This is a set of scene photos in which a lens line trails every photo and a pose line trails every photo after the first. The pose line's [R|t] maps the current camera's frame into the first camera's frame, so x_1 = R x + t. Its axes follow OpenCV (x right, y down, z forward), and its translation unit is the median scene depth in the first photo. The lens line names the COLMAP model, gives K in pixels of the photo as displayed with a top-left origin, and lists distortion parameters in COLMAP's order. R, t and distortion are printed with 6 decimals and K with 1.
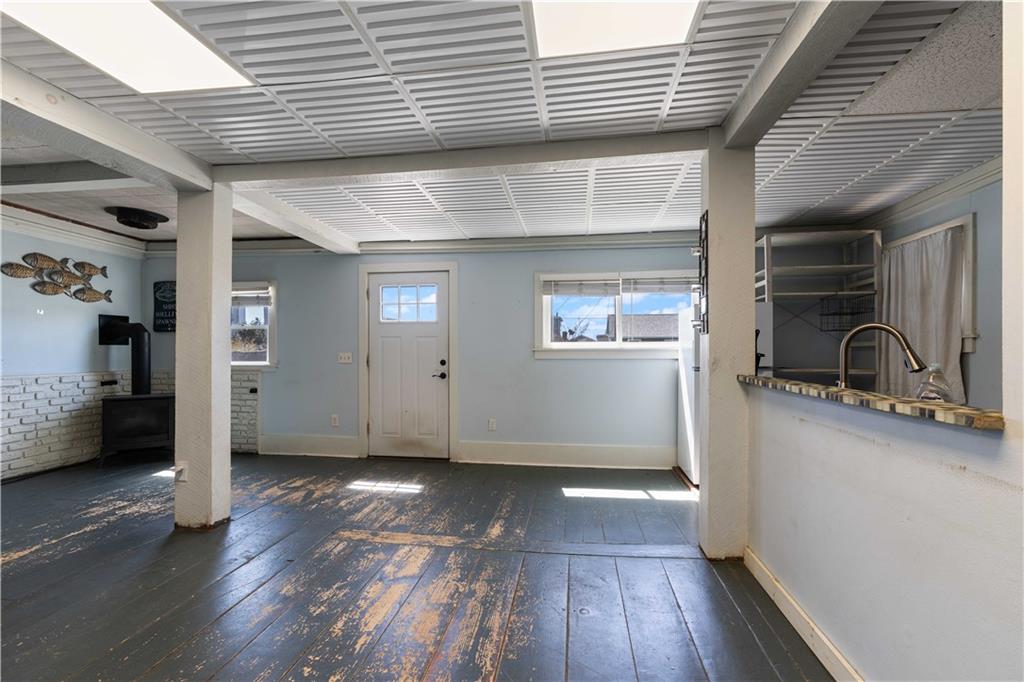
lens RADIAL K [[465.5, 0, 507.0], [0, 465.5, 345.1], [0, 0, 1]] dist [-0.000928, -0.000003]
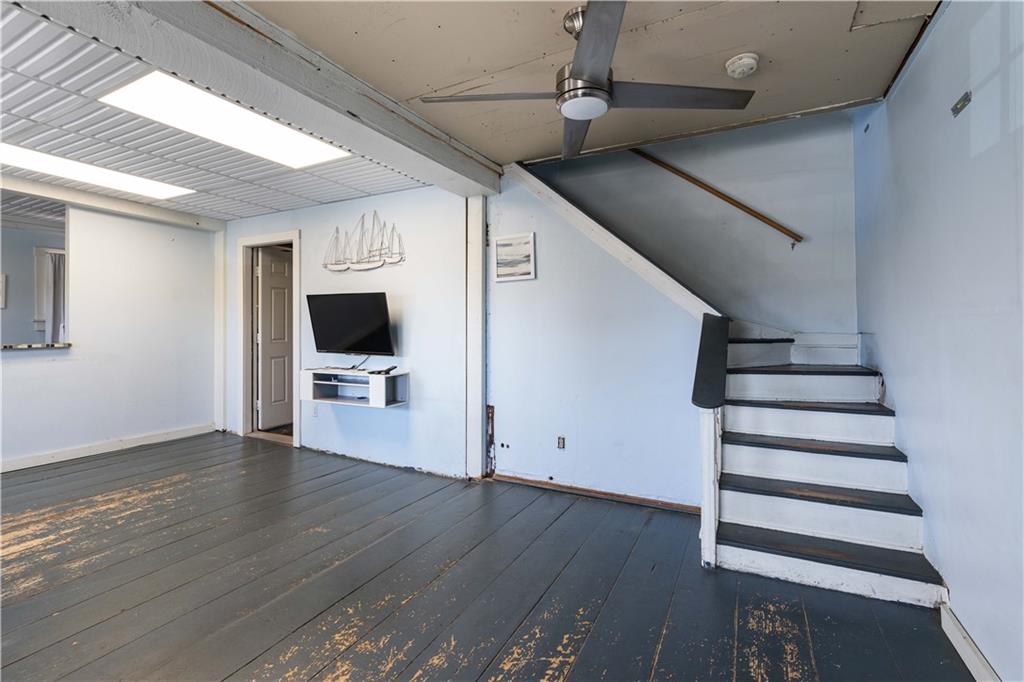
lens RADIAL K [[461.6, 0, 512.5], [0, 461.6, 327.0], [0, 0, 1]] dist [-0.003939, 0.000502]
pose [[-0.946717, -0.002249, 0.322058, -1.182605], [-0.004798, 0.999963, -0.007121, 0.007544], [-0.322030, -0.008287, -0.946693, 1.096181]]
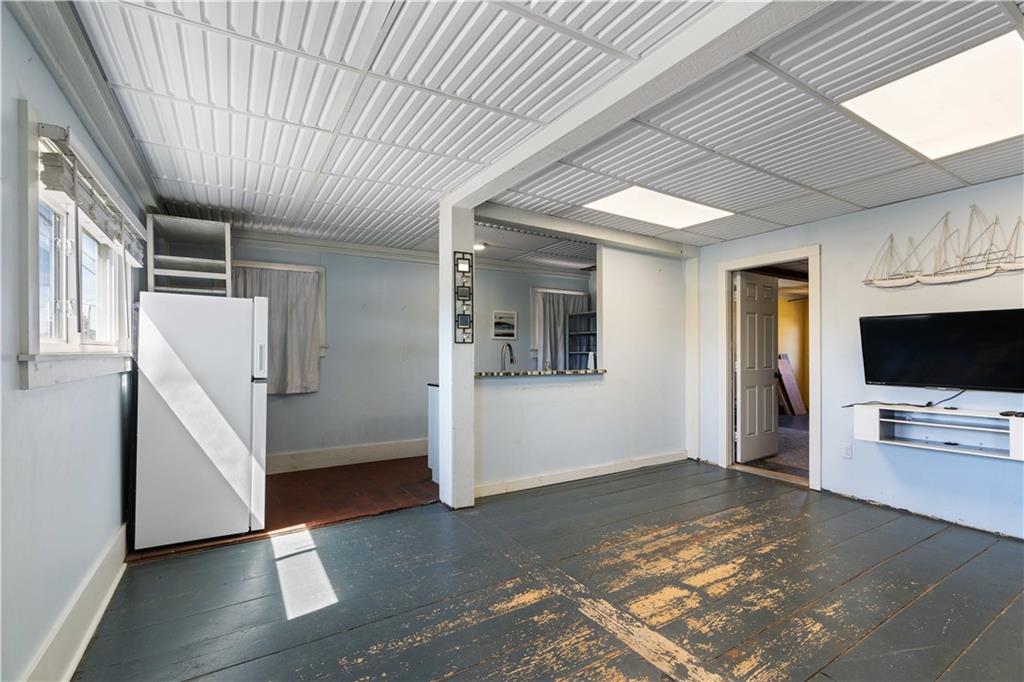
lens RADIAL K [[462.3, 0, 513.9], [0, 462.3, 357.6], [0, 0, 1]] dist [-0.002852, -0.000054]
pose [[-0.648855, -0.005607, 0.760891, -0.535748], [-0.006054, 0.999979, 0.002206, 0.010891], [-0.760888, -0.003175, -0.648876, 1.402748]]
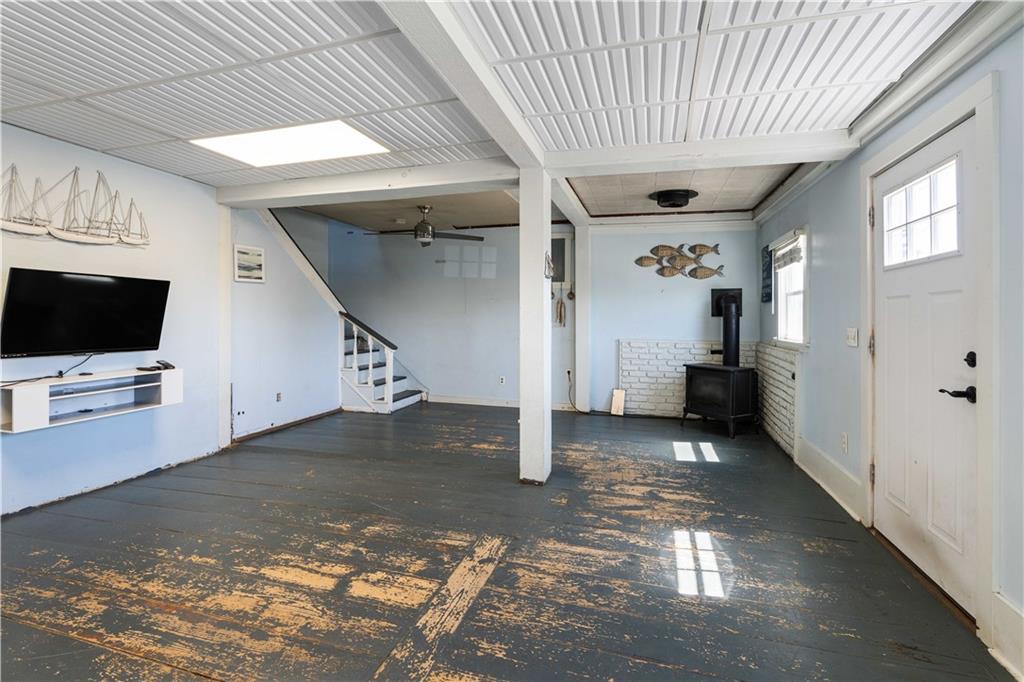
lens RADIAL K [[465.8, 0, 506.9], [0, 465.8, 314.1], [0, 0, 1]] dist [-0.001178, 0.000165]
pose [[-0.148007, -0.010139, -0.988934, 0.435299], [0.003424, 0.999936, -0.010765, 0.005850], [0.988980, -0.004979, -0.147963, 1.047915]]
